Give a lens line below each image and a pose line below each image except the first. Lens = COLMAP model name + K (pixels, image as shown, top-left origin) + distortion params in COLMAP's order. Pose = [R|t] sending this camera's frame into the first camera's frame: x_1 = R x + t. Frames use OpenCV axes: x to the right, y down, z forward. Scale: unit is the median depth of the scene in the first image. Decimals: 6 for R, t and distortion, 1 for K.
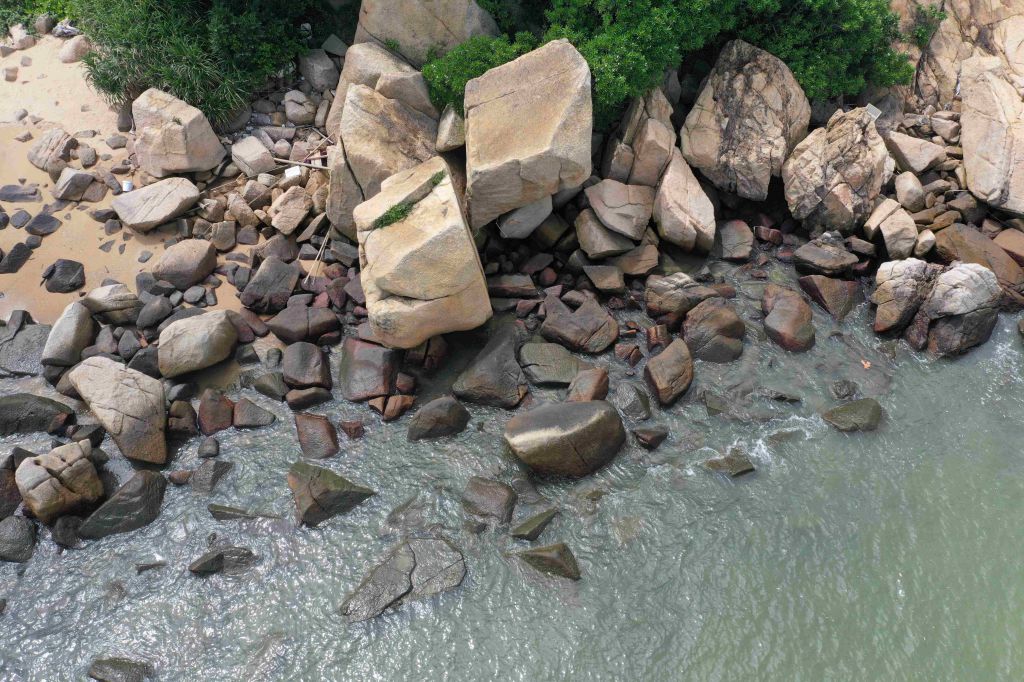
lens RADIAL K [[814.3, 0, 512.0], [0, 814.3, 341.0], [0, 0, 1]] dist [-0.001780, -0.010242]
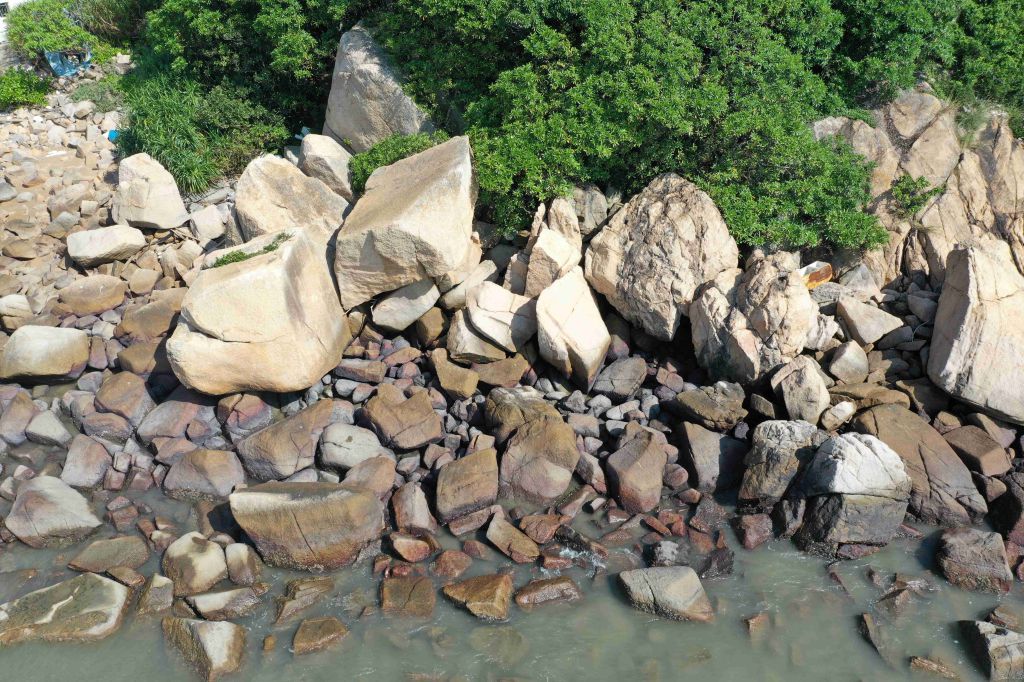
lens RADIAL K [[814.3, 0, 512.0], [0, 814.3, 341.0], [0, 0, 1]] dist [-0.001780, -0.010242]
pose [[0.946630, 0.172003, -0.272591, 0.401838], [-0.243214, 0.936150, -0.253909, 0.095331], [0.211513, 0.306656, 0.928022, 0.154651]]
